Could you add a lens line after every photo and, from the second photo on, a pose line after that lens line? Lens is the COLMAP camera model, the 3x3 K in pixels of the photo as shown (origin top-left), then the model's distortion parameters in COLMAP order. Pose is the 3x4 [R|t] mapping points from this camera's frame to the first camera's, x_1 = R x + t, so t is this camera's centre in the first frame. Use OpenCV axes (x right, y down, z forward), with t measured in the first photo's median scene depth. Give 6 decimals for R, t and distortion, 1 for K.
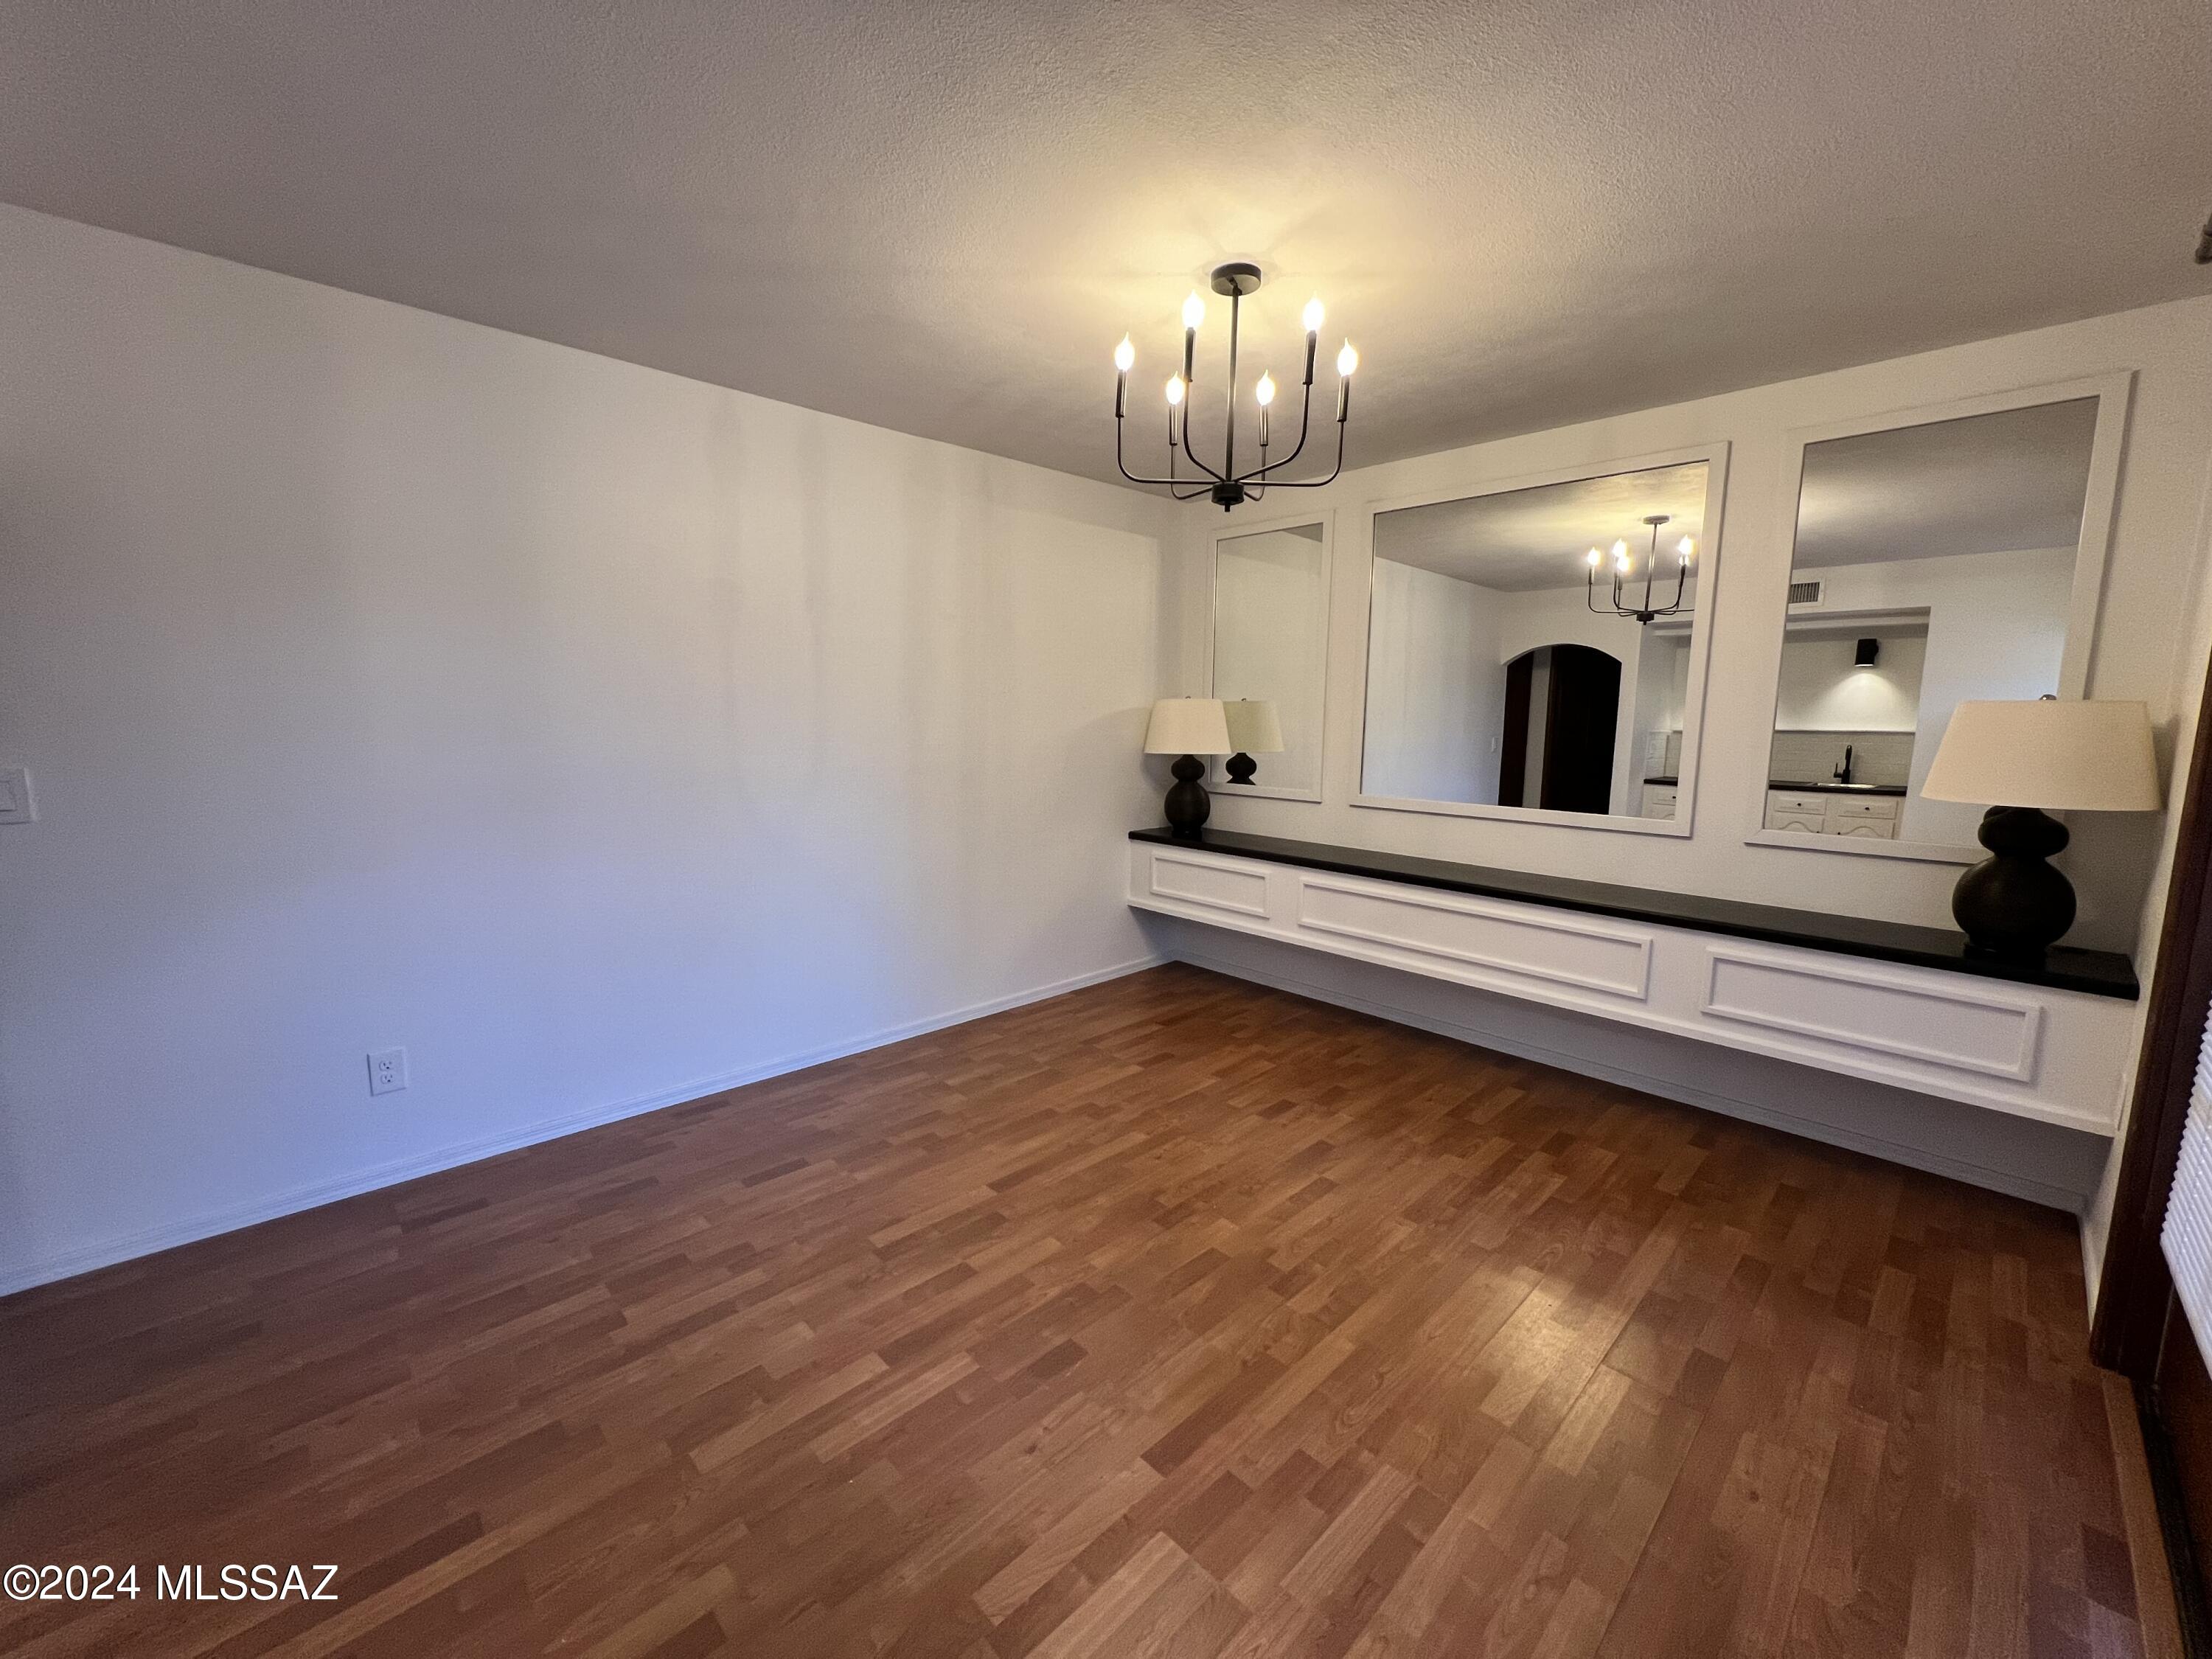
lens RADIAL K [[884.1, 0, 1088.1], [0, 884.1, 842.6], [0, 0, 1]] dist [-0.001352, 0.000555]
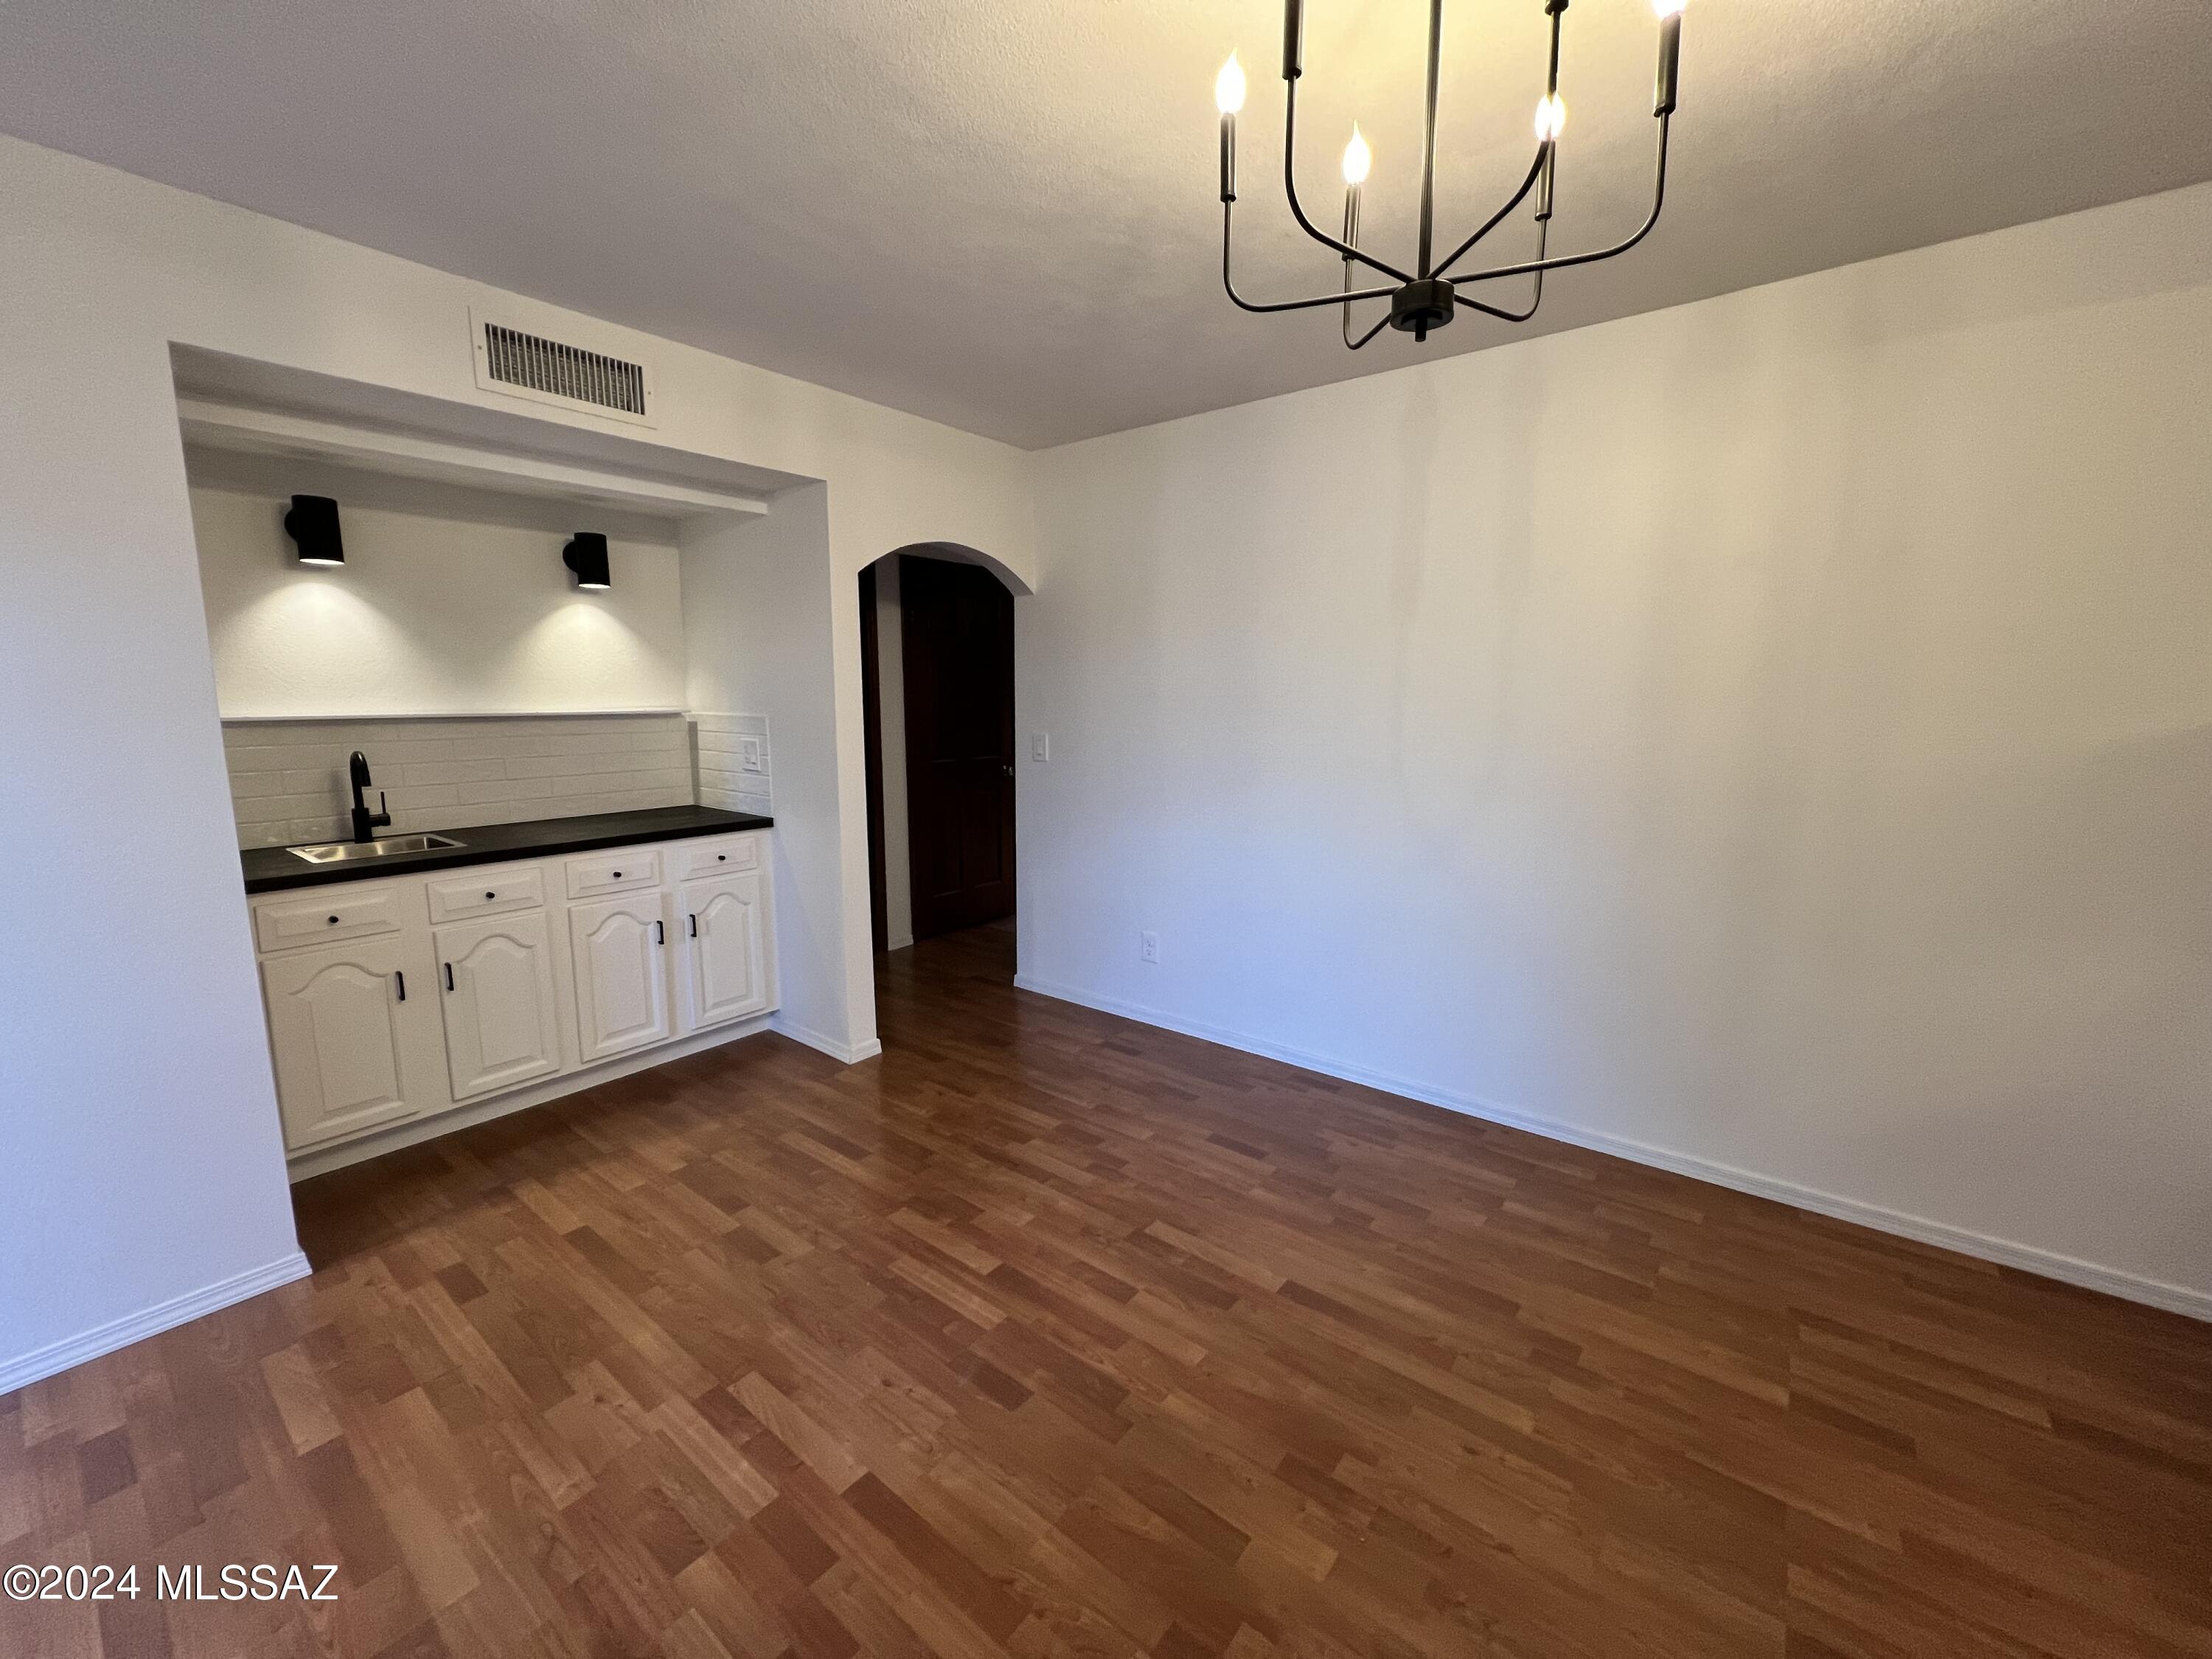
lens RADIAL K [[884.1, 0, 1097.7], [0, 884.1, 815.9], [0, 0, 1]] dist [-0.001352, 0.000555]
pose [[0.138493, 0.123871, -0.982586, 0.732109], [-0.148448, 0.983535, 0.103068, -0.113471], [0.979175, 0.131588, 0.154601, 0.766429]]
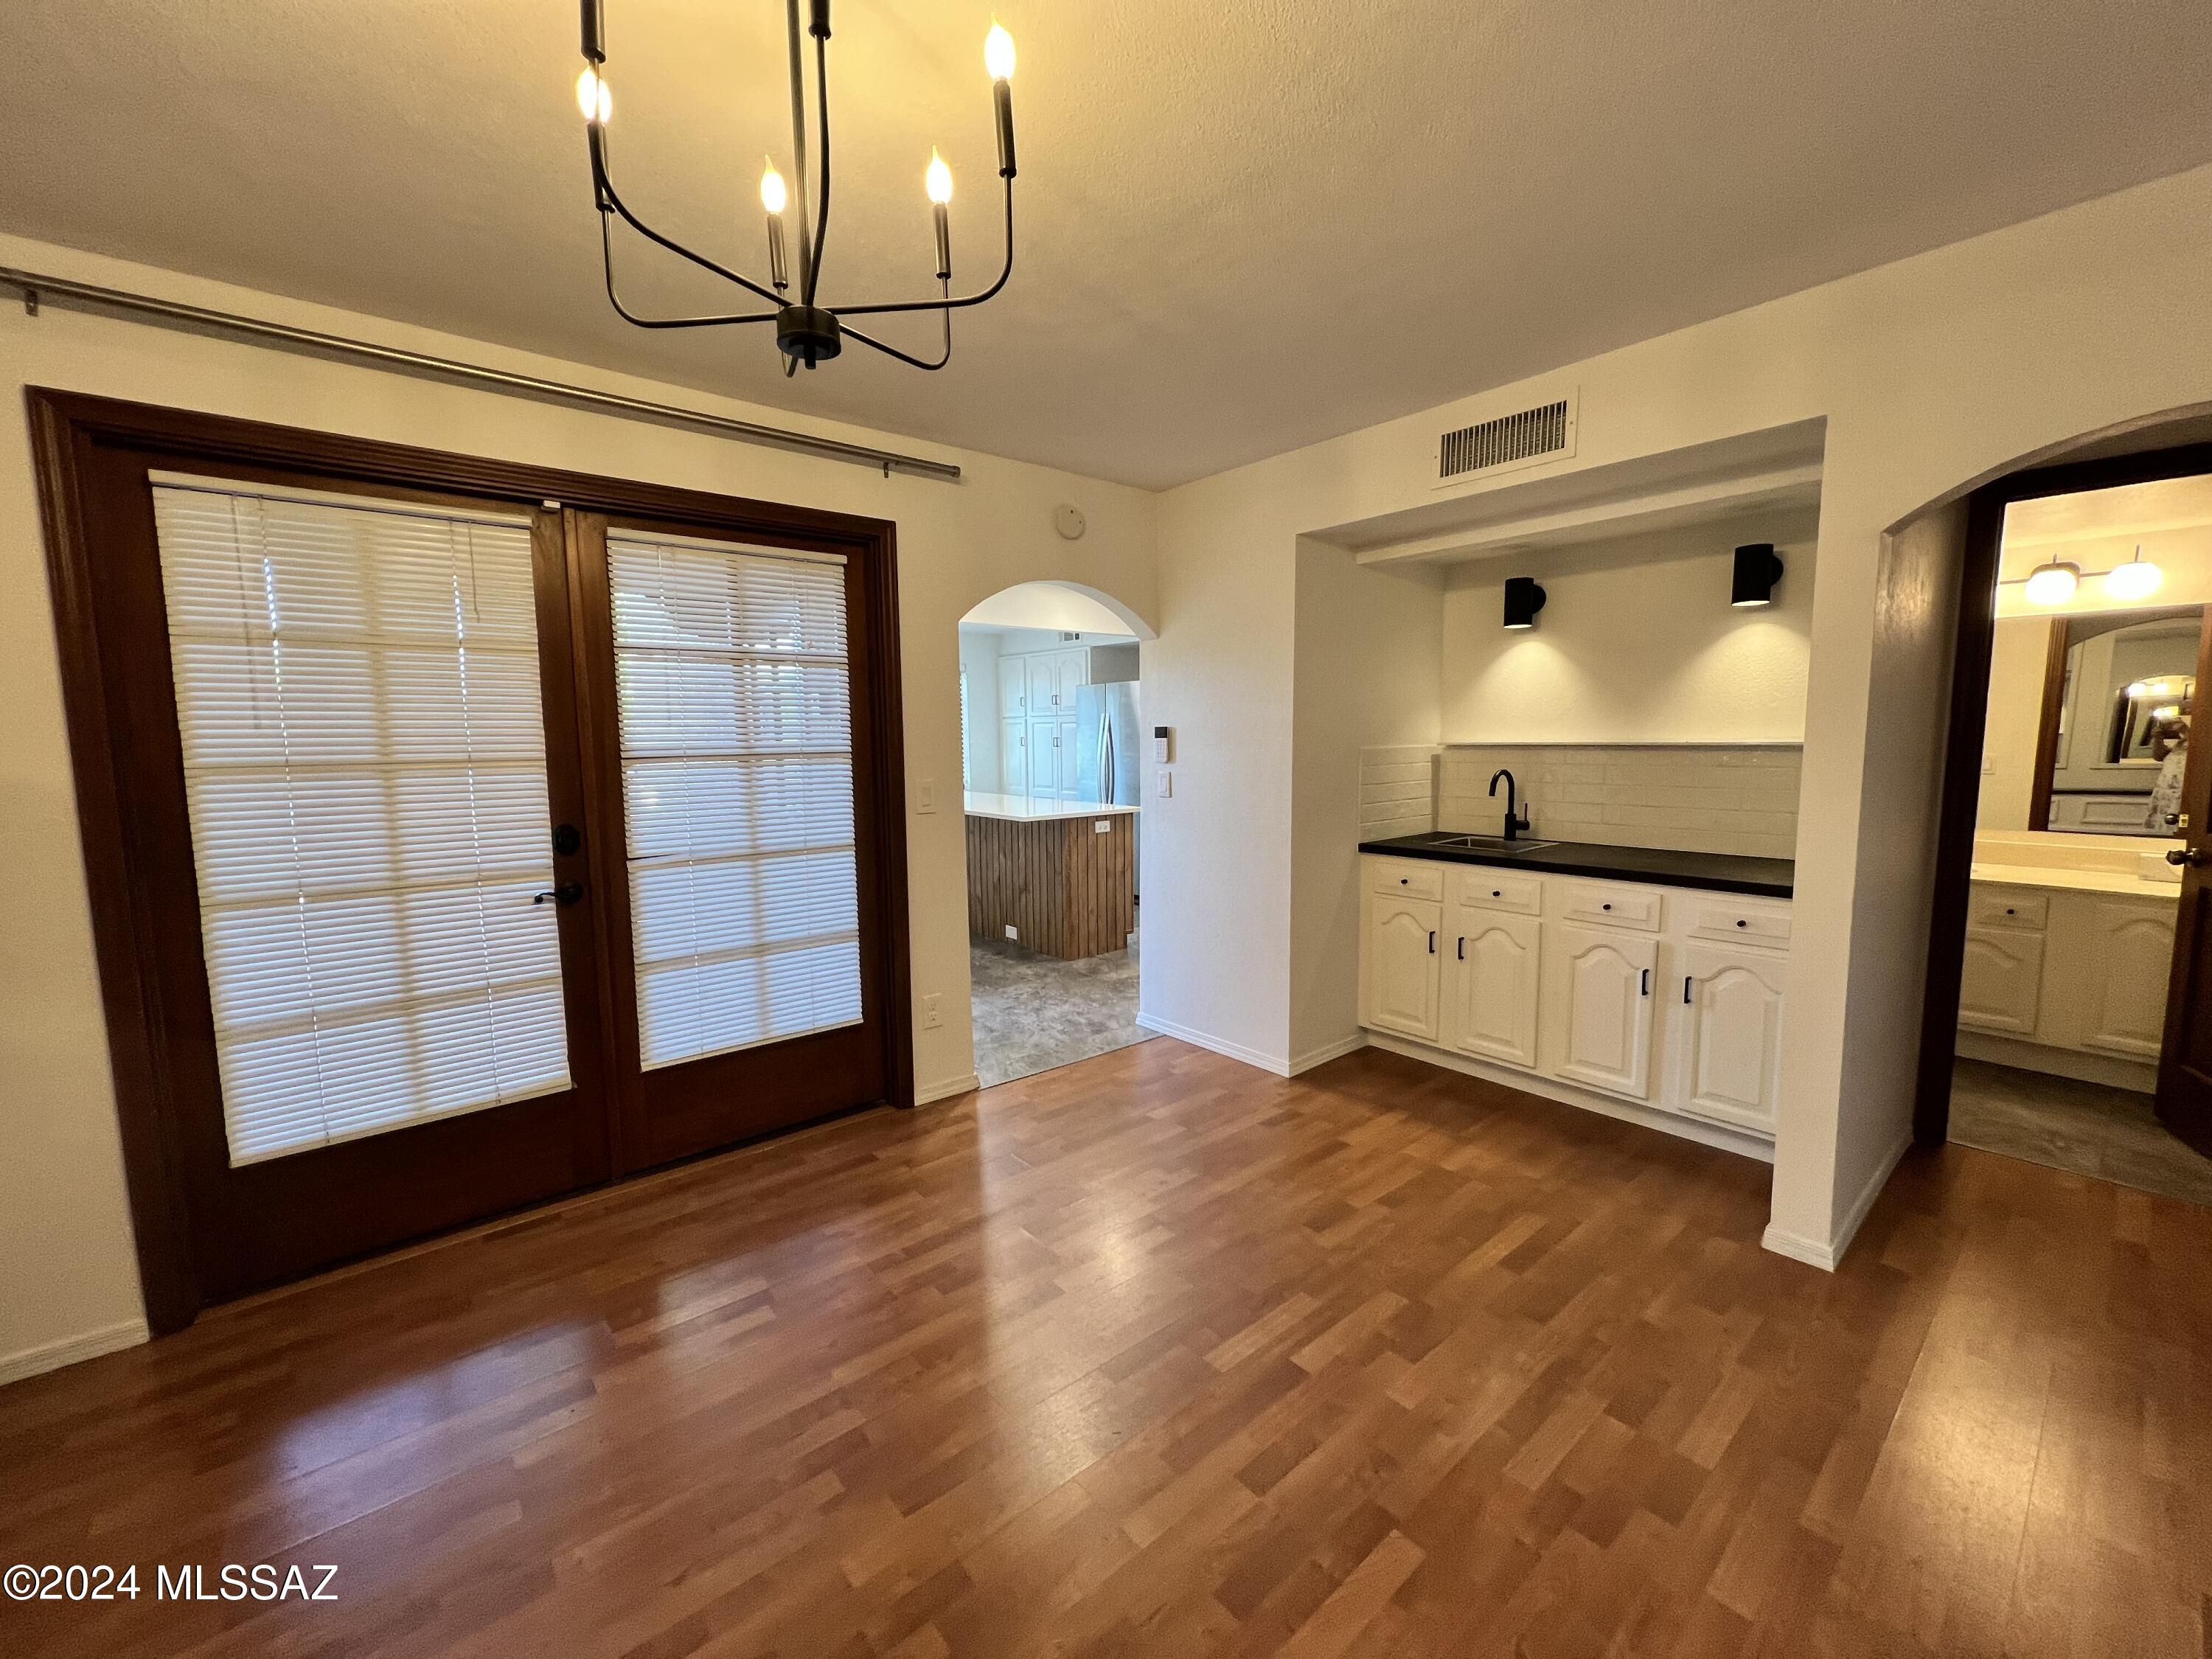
lens RADIAL K [[884.1, 0, 1110.7], [0, 884.1, 823.5], [0, 0, 1]] dist [-0.001352, 0.000555]
pose [[-0.998733, -0.005550, 0.050019, -0.053007], [0.007301, 0.967412, 0.253104, -0.249560], [-0.049793, 0.253148, -0.966145, 1.608489]]
